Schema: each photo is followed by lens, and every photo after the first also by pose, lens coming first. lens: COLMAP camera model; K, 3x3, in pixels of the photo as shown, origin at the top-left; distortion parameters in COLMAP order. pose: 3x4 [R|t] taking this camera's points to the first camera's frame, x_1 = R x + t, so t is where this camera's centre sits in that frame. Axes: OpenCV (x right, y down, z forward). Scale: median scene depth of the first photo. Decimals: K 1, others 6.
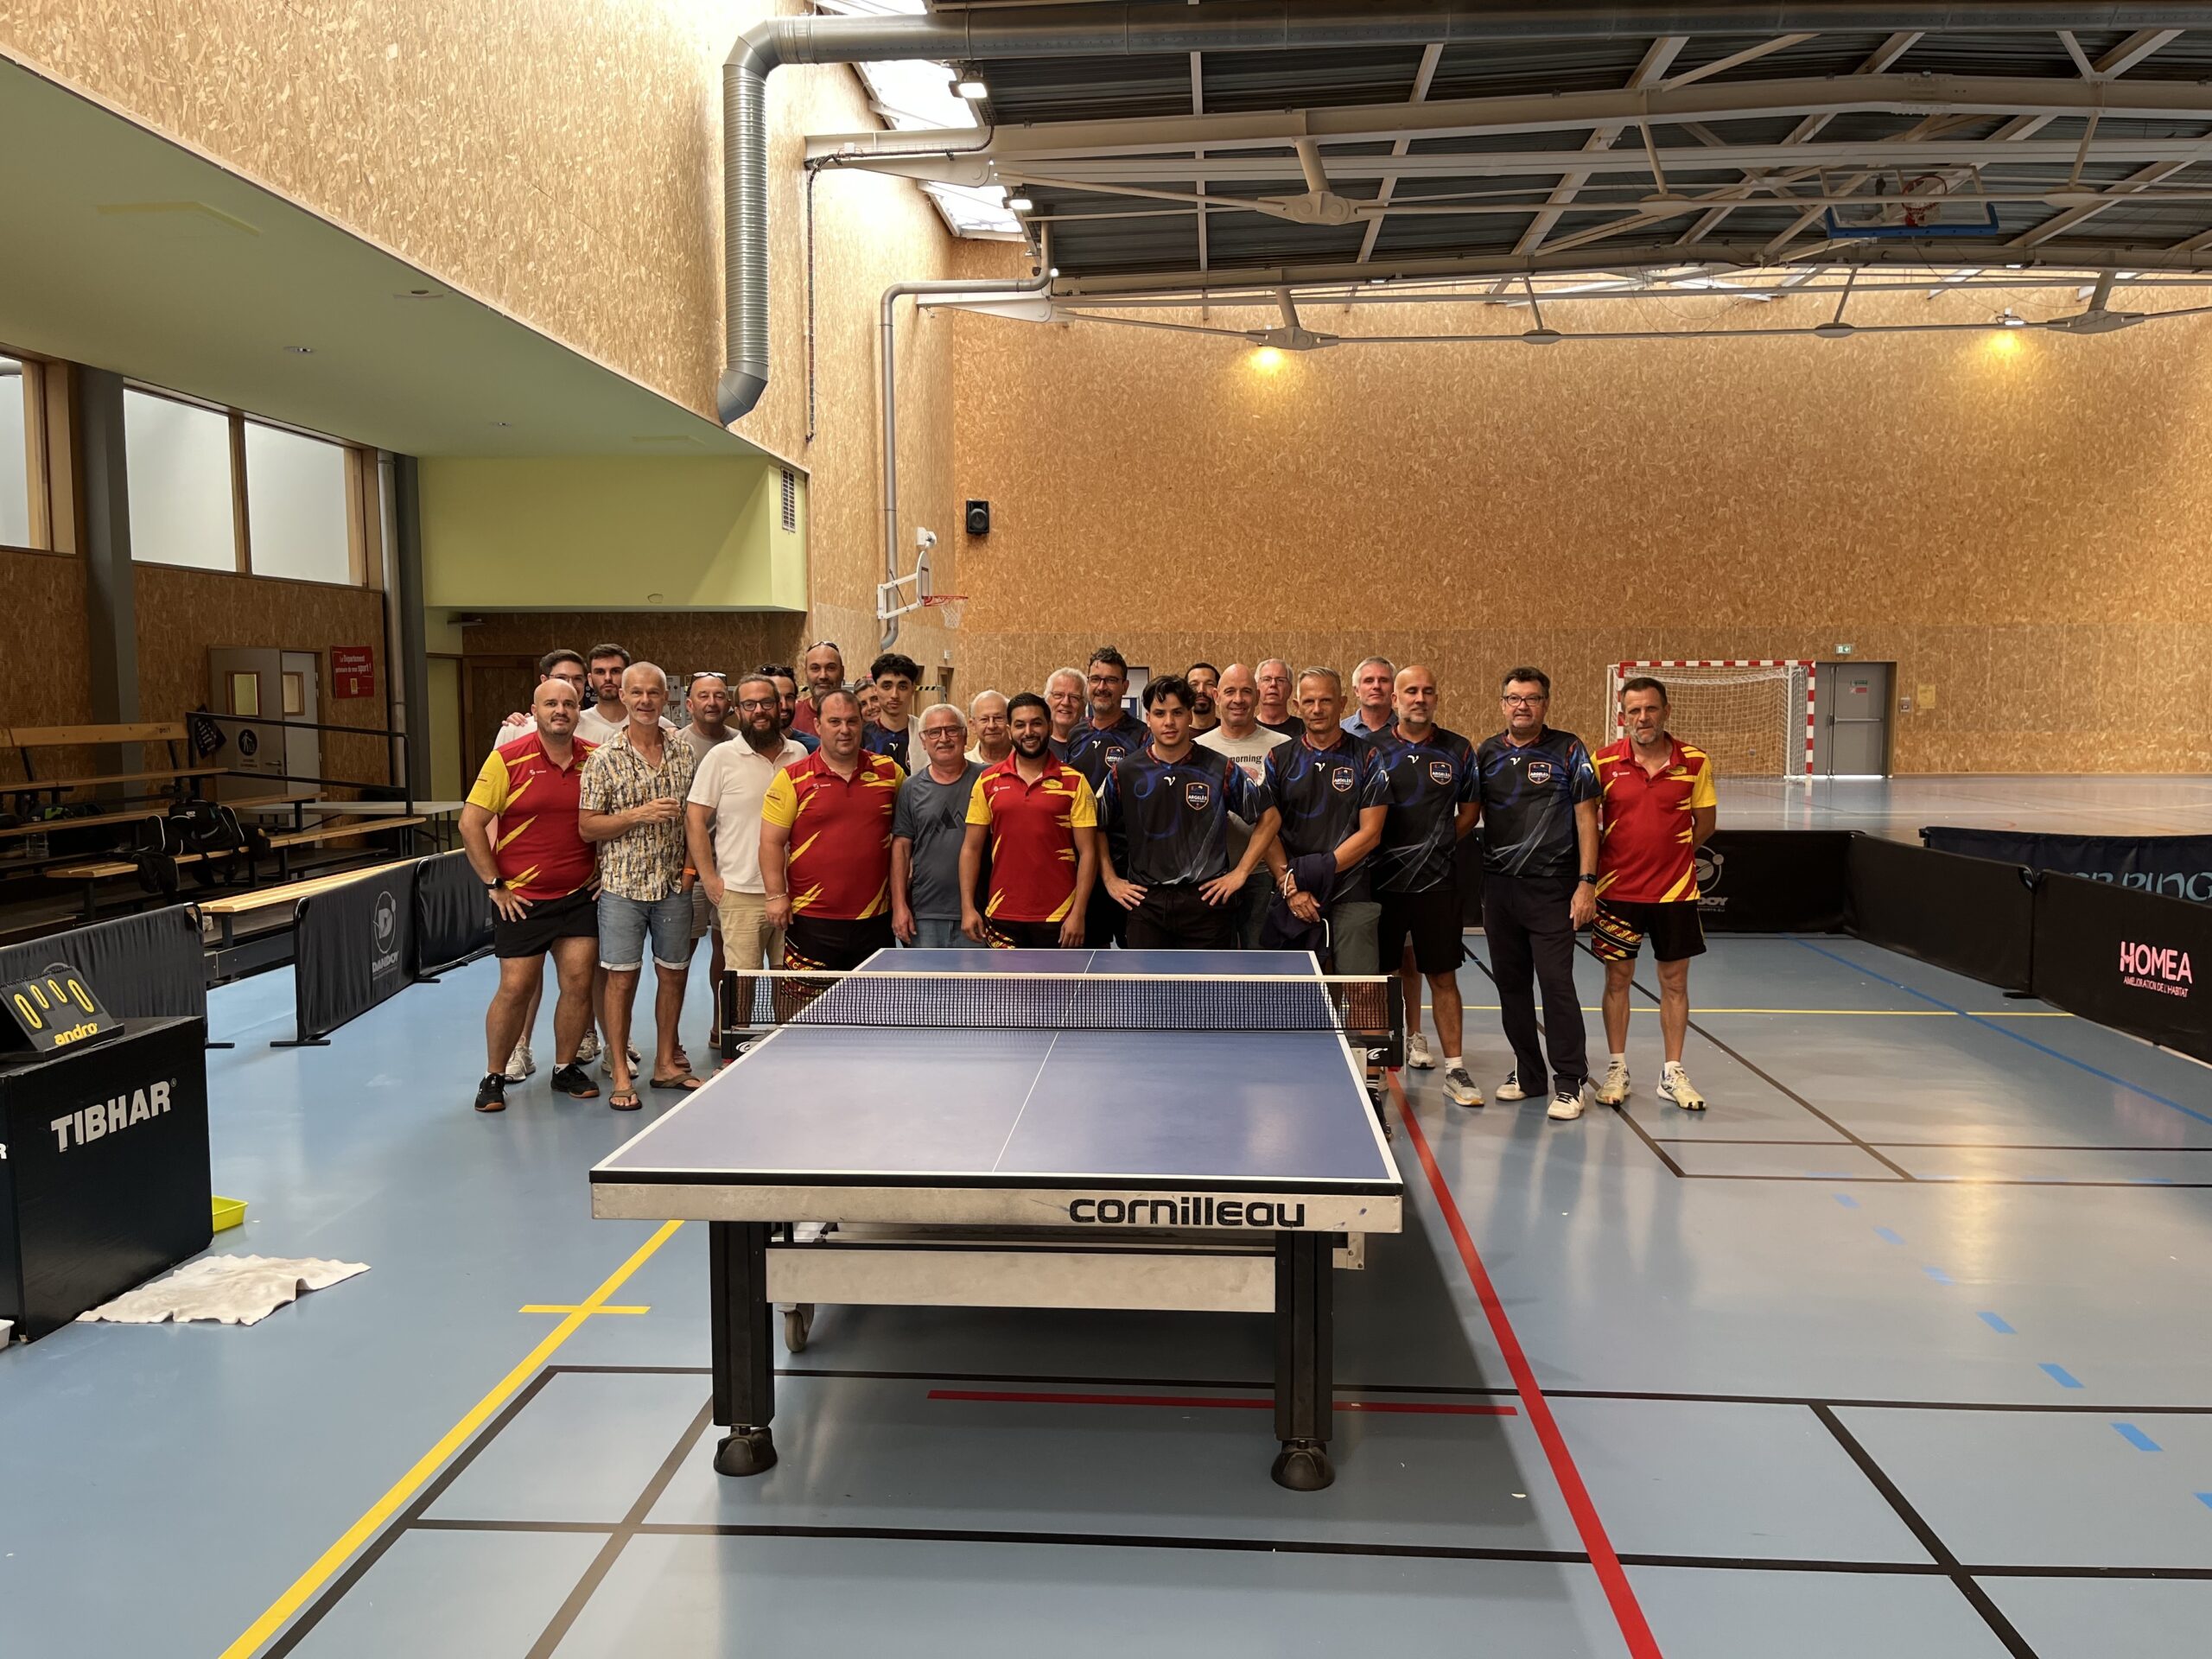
lens RADIAL K [[1615.9, 0, 1122.9], [0, 1615.9, 822.7], [0, 0, 1]] dist [0.054632, -0.061358]
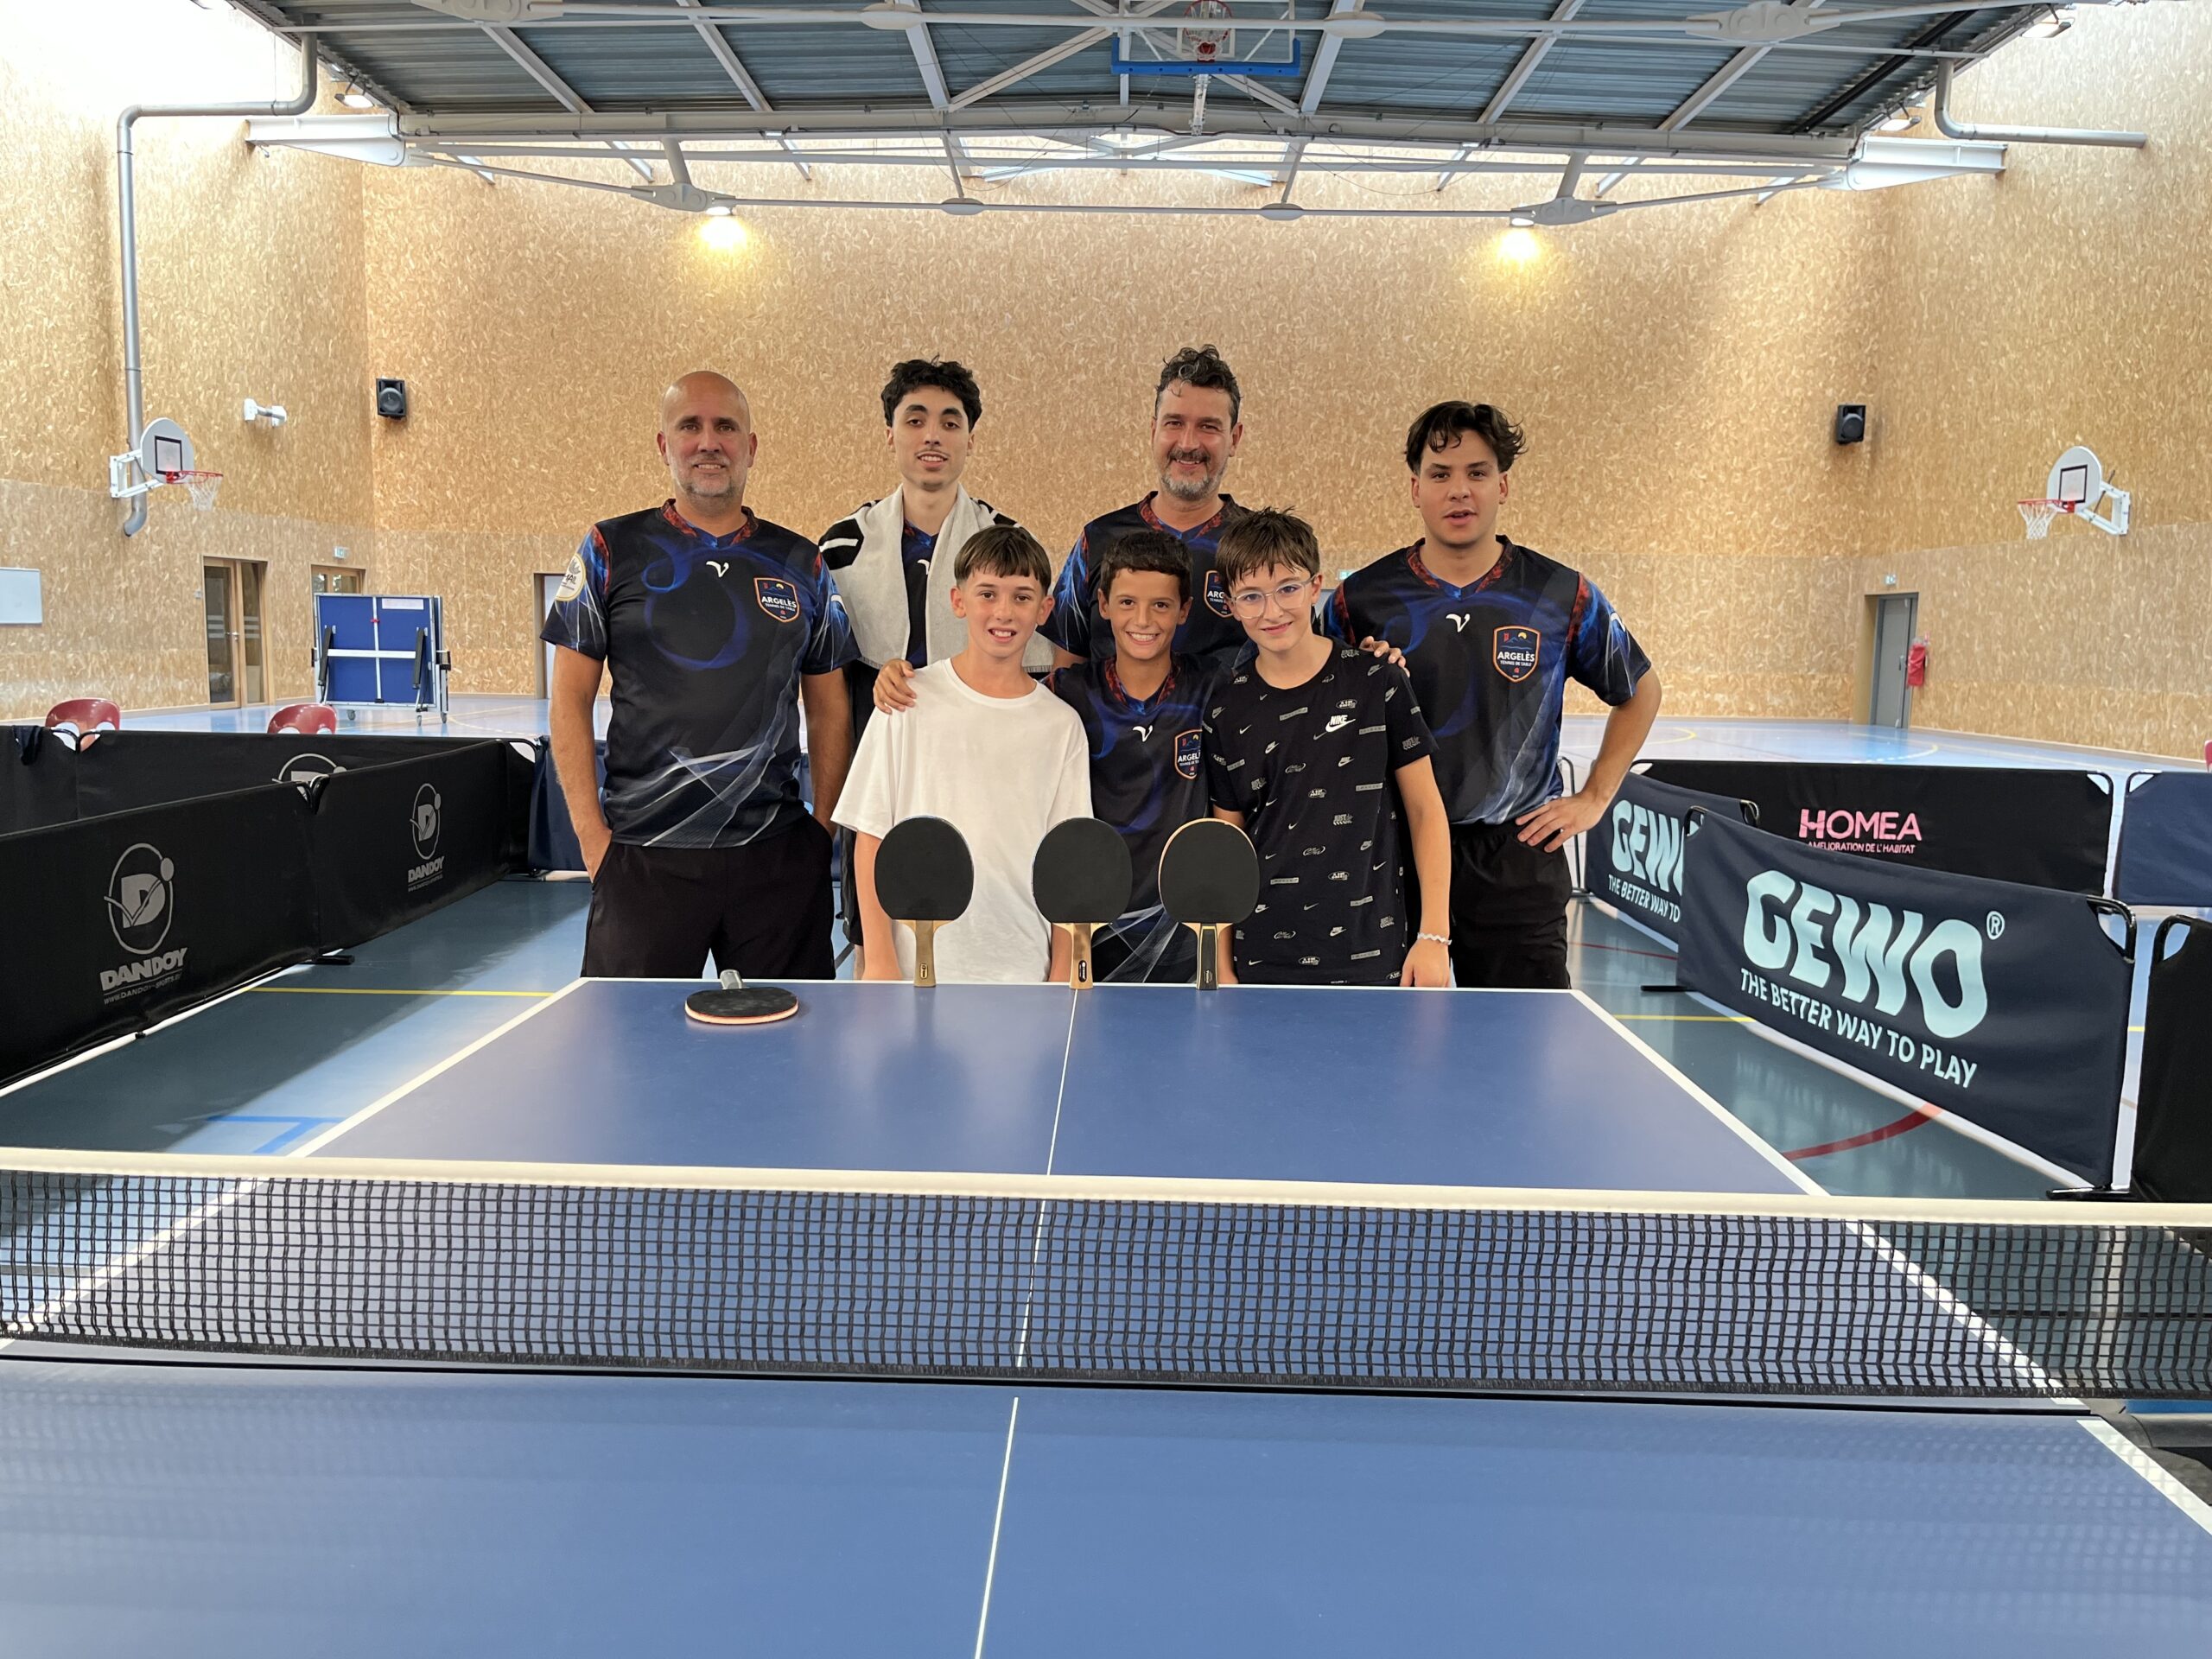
lens RADIAL K [[1615.9, 0, 1122.9], [0, 1615.9, 822.7], [0, 0, 1]] dist [0.054632, -0.061358]
pose [[0.998687, 0.017335, 0.048214, 0.275888], [-0.018859, 0.999331, 0.031340, 0.007380], [-0.047639, -0.032208, 0.998345, 0.087561]]
